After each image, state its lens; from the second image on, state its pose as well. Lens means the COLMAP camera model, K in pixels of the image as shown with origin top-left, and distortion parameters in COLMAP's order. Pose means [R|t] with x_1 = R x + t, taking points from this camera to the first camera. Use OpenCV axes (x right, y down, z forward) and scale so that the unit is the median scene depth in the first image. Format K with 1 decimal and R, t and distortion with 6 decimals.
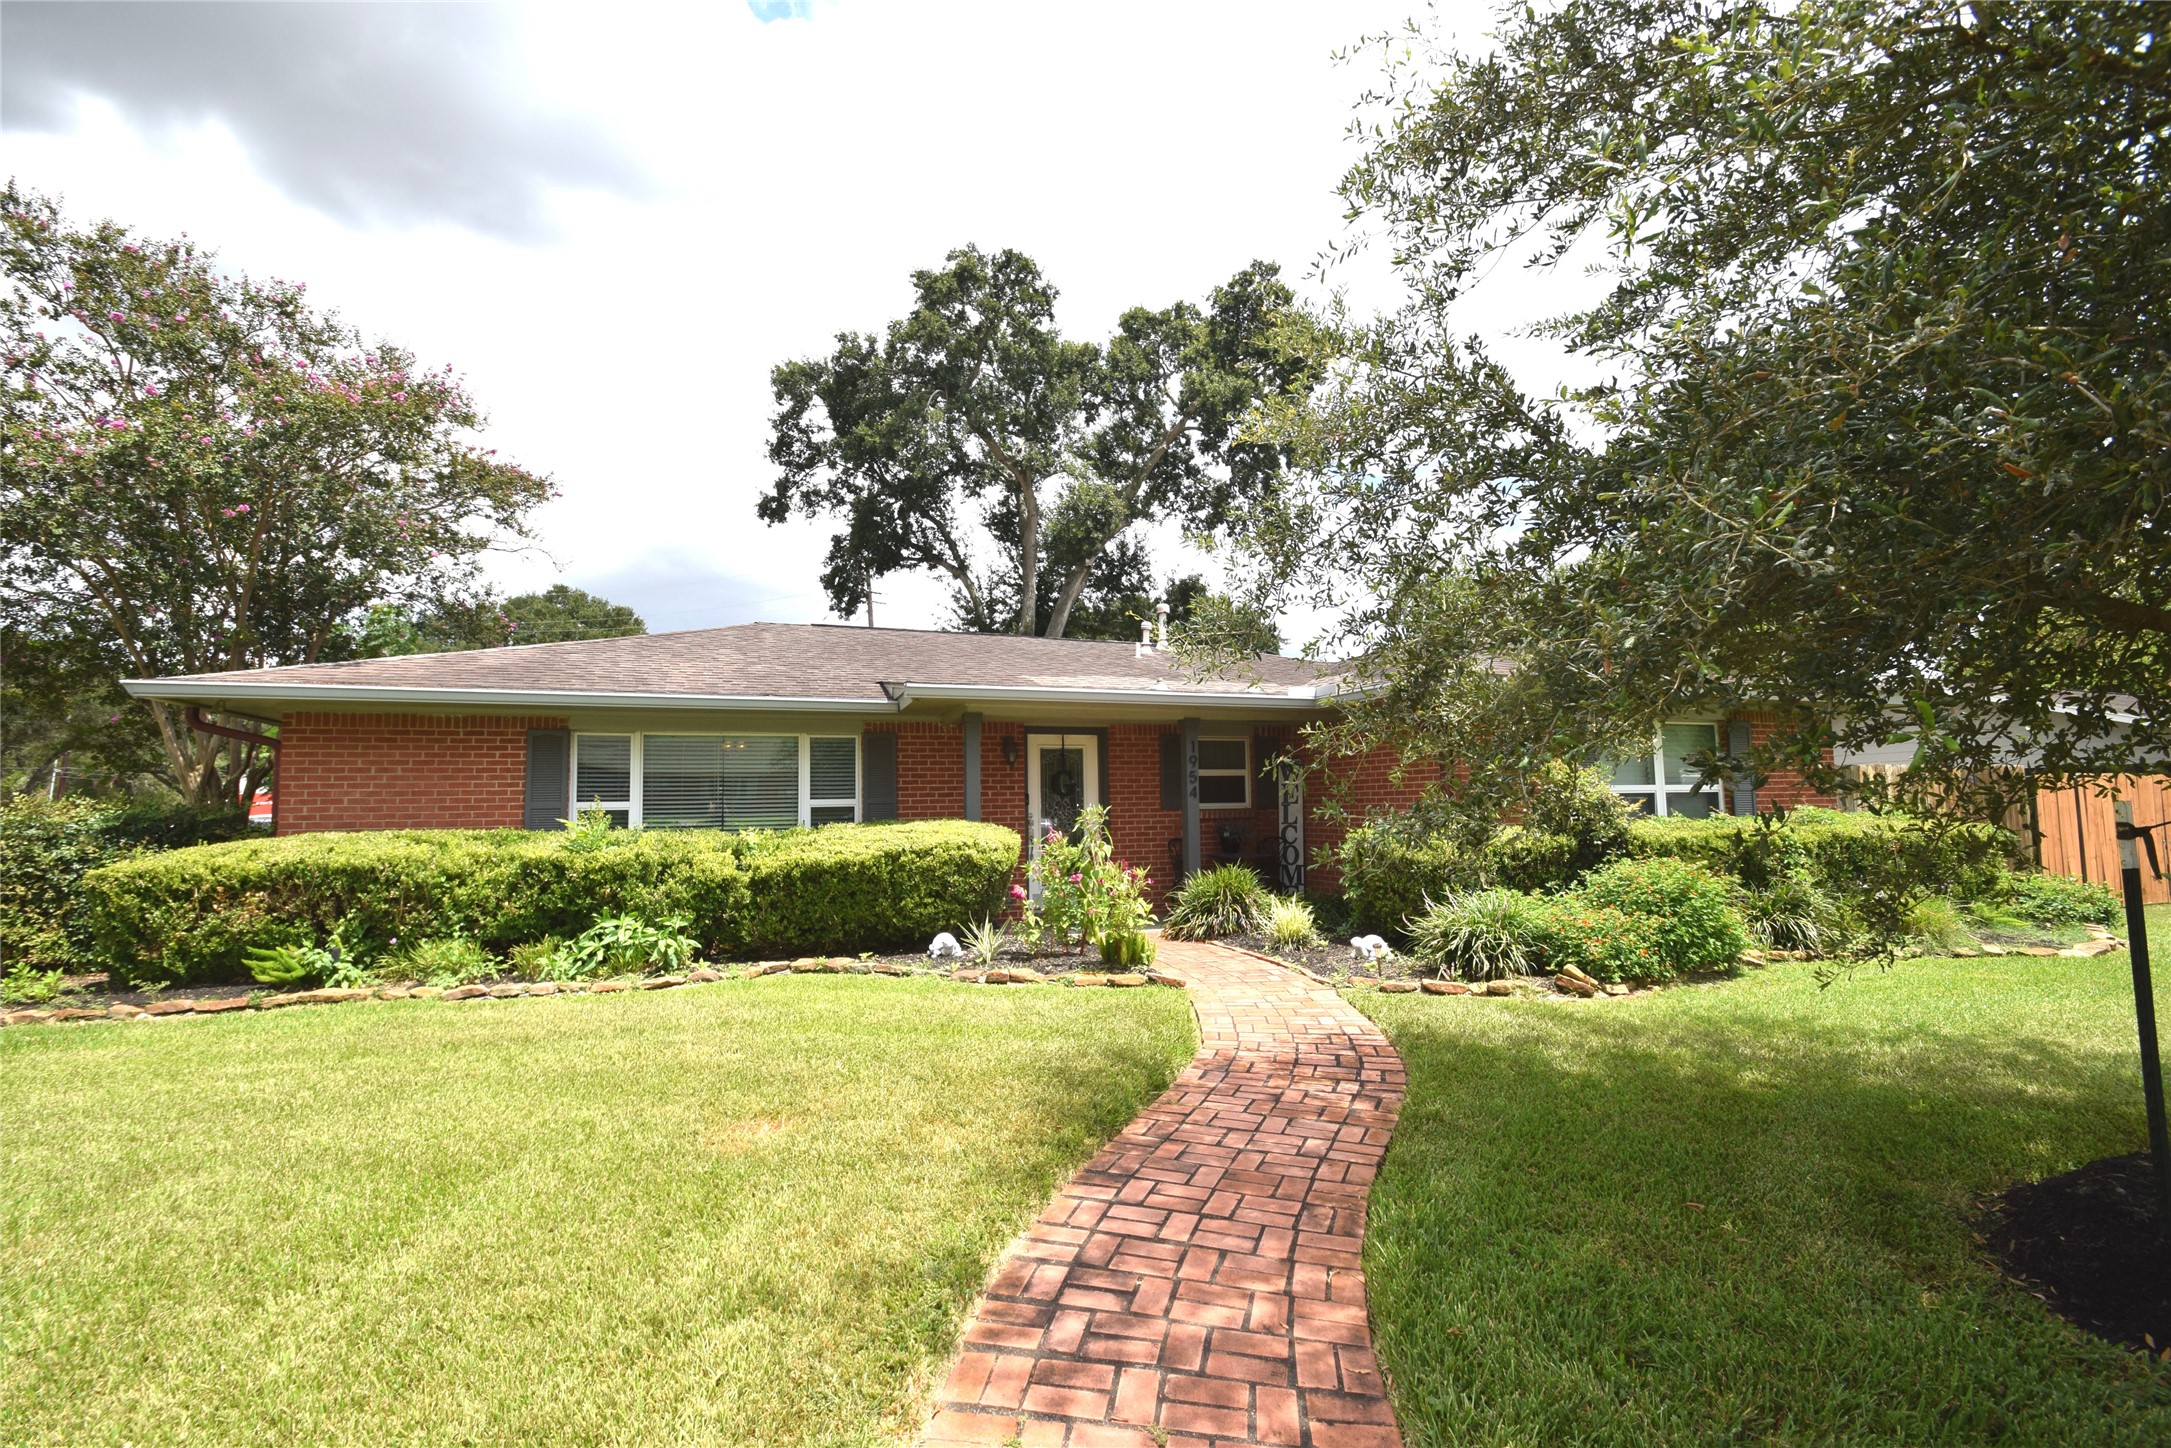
lens RADIAL K [[947.6, 0, 1048.2], [0, 947.6, 729.4], [0, 0, 1]] dist [0.002571, -0.007422]
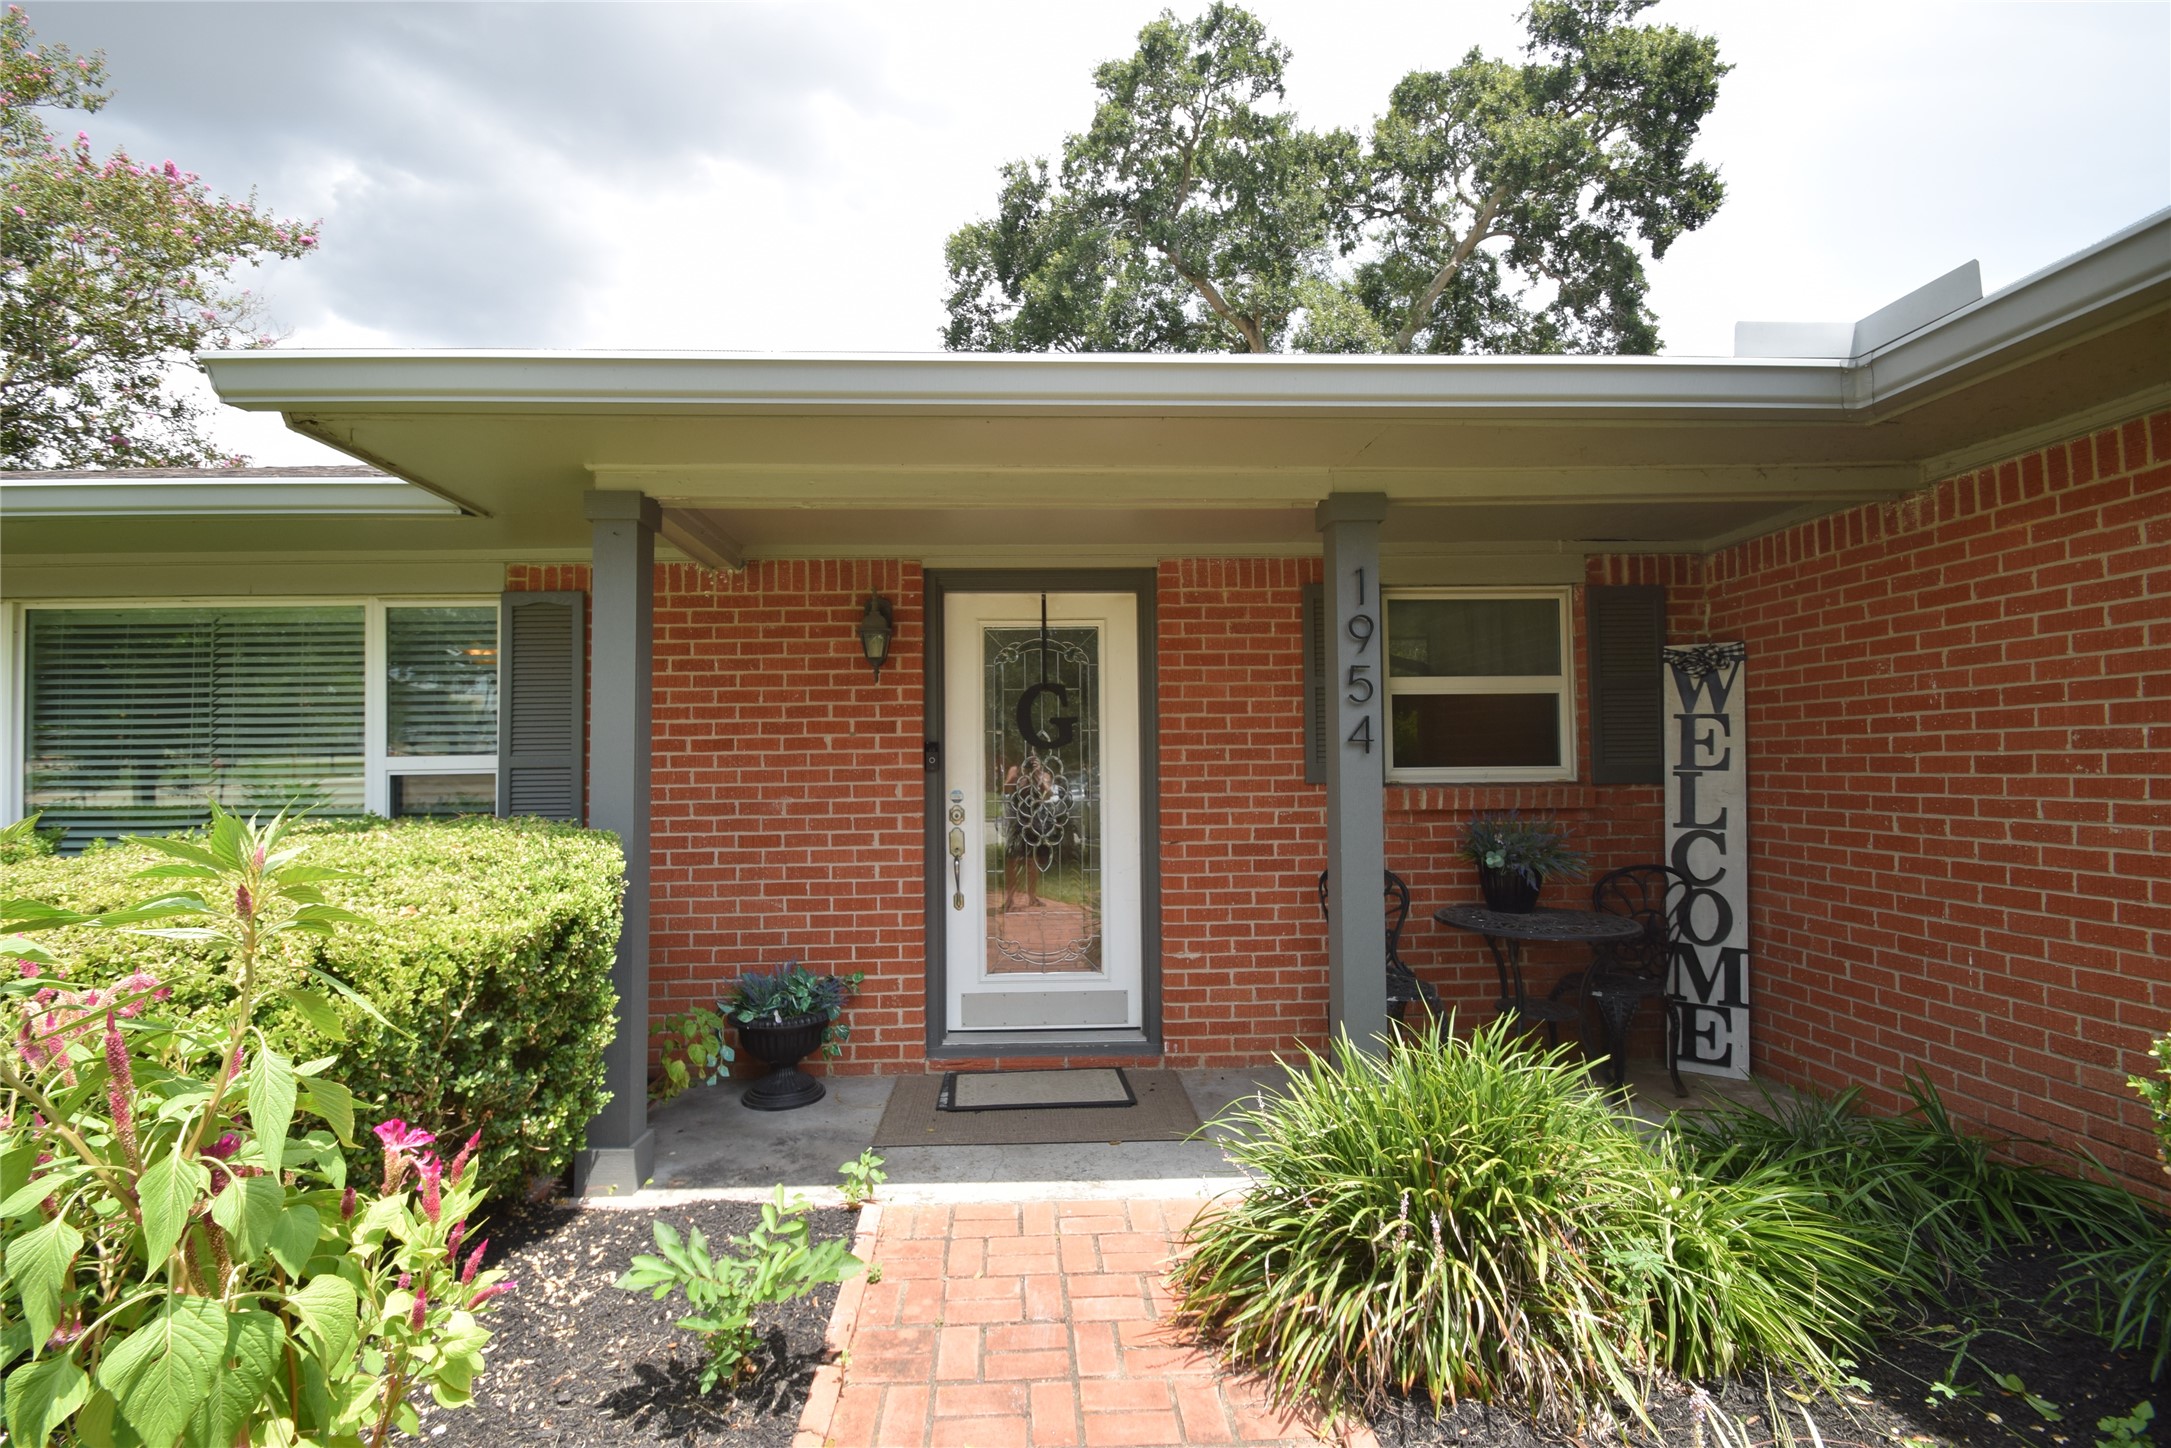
lens RADIAL K [[947.6, 0, 1048.2], [0, 947.6, 729.4], [0, 0, 1]] dist [0.002571, -0.007422]
pose [[0.952721, -0.005648, -0.303793, 0.052086], [0.020286, 0.998779, 0.045051, 0.016926], [0.303167, -0.049084, 0.951672, 0.235755]]
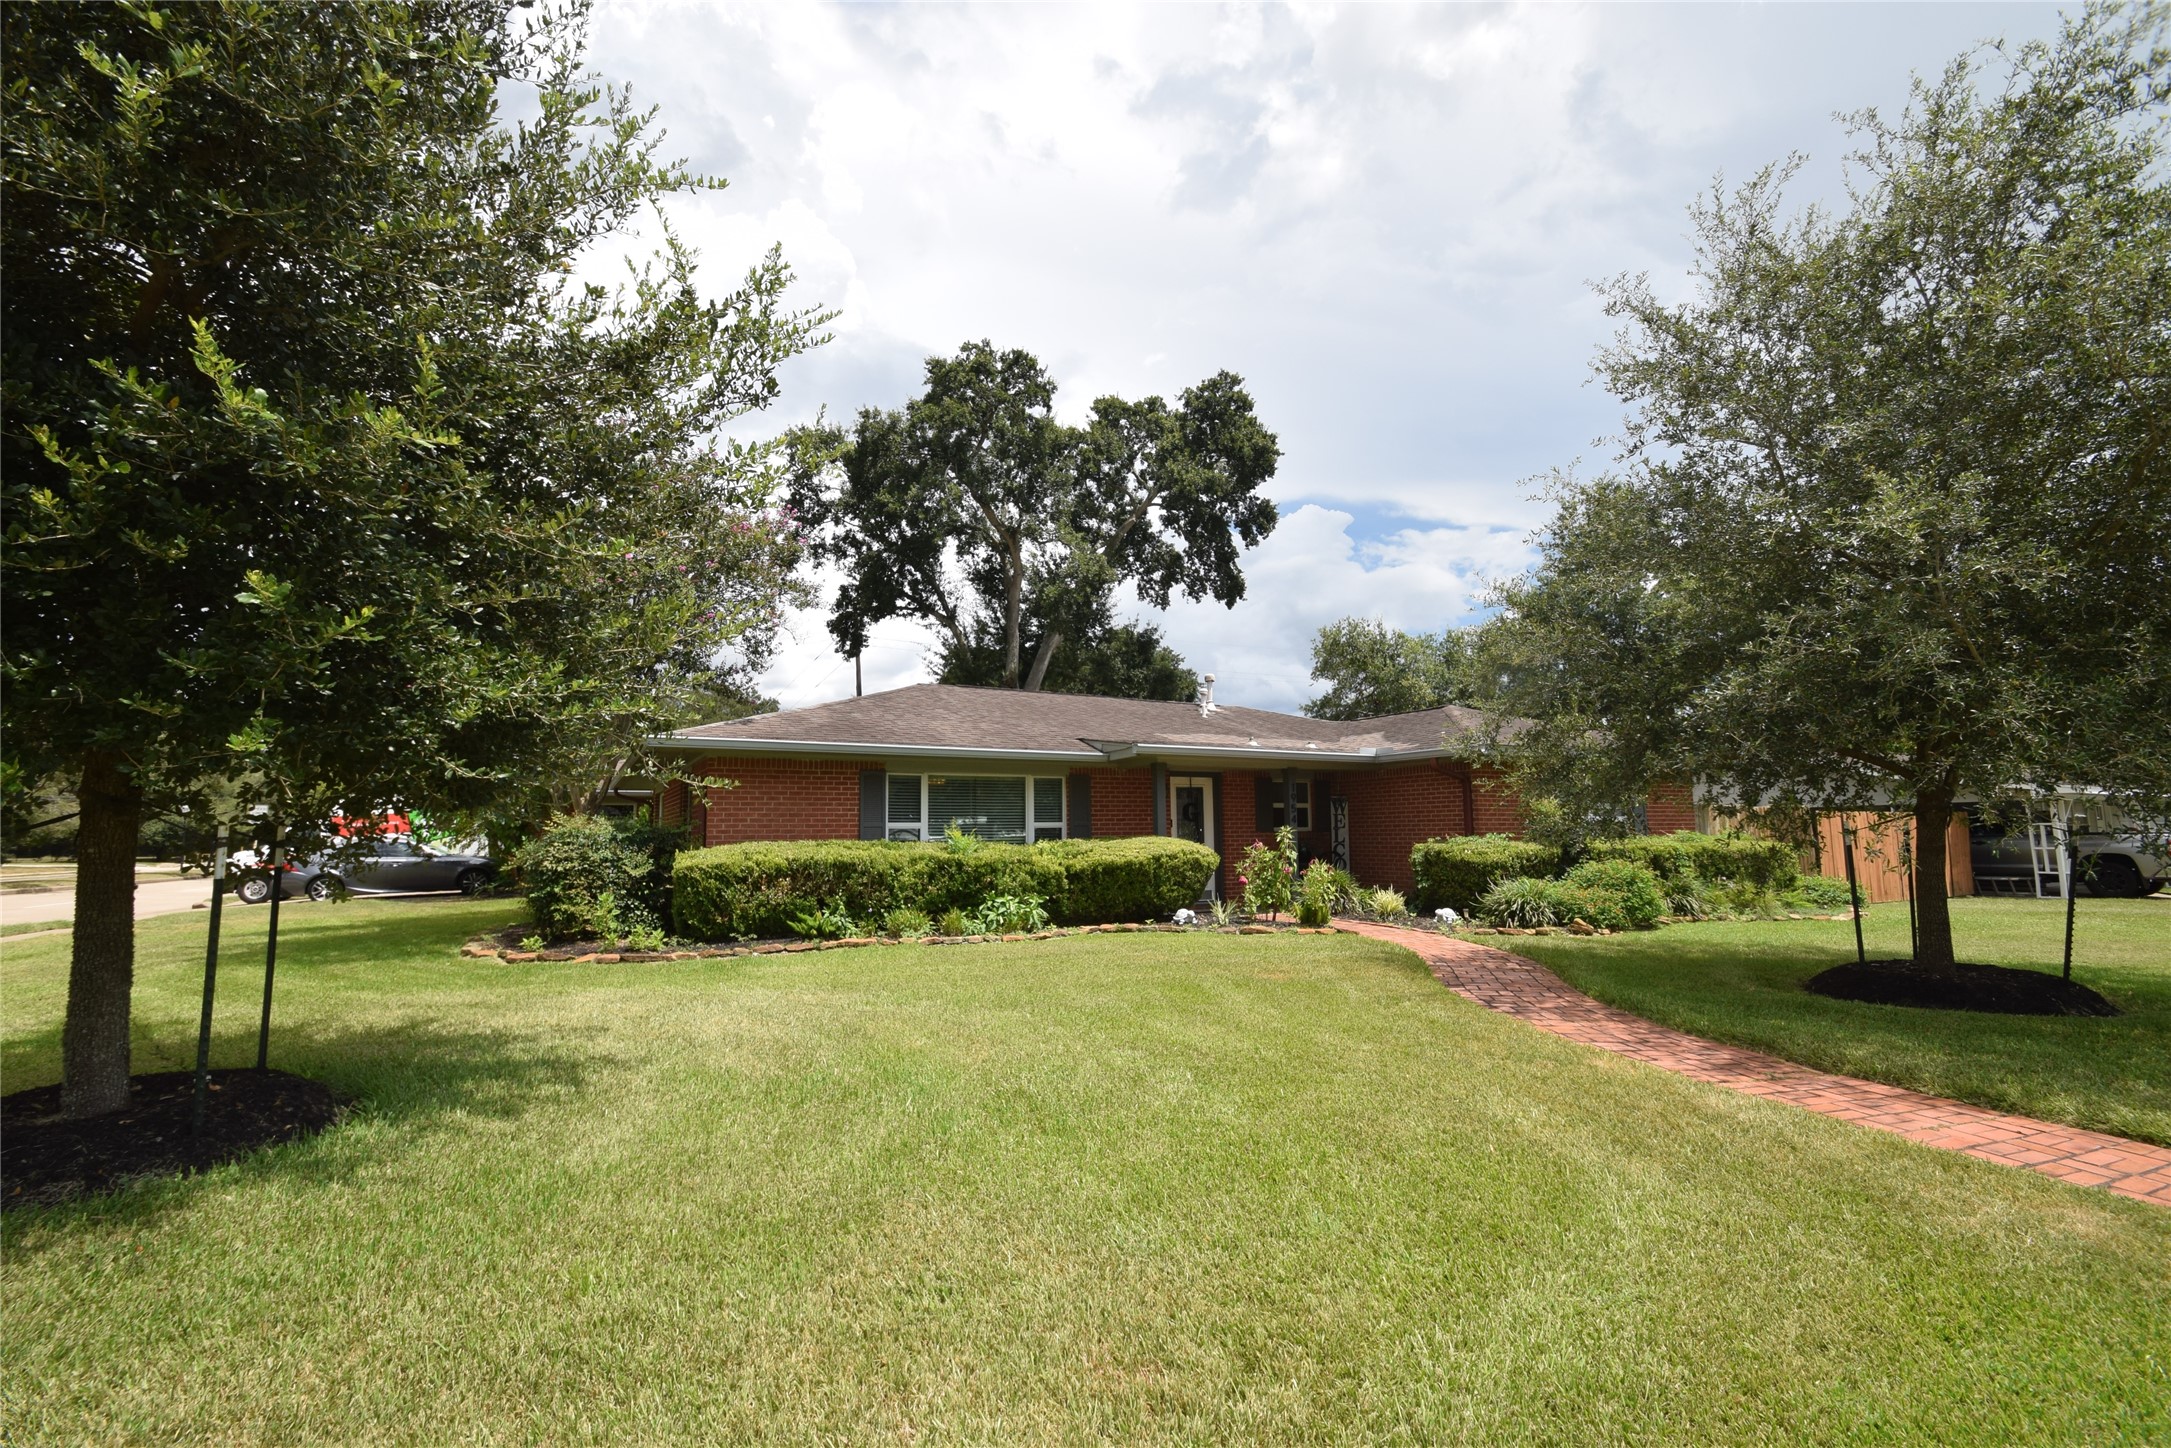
lens RADIAL K [[946.0, 0, 1048.4], [0, 946.0, 736.2], [0, 0, 1]] dist [0.000221, 0.000254]
pose [[0.991591, 0.018671, 0.128055, -0.139797], [-0.015505, 0.999550, -0.025677, -0.005745], [-0.128477, 0.023476, 0.991435, -0.131779]]
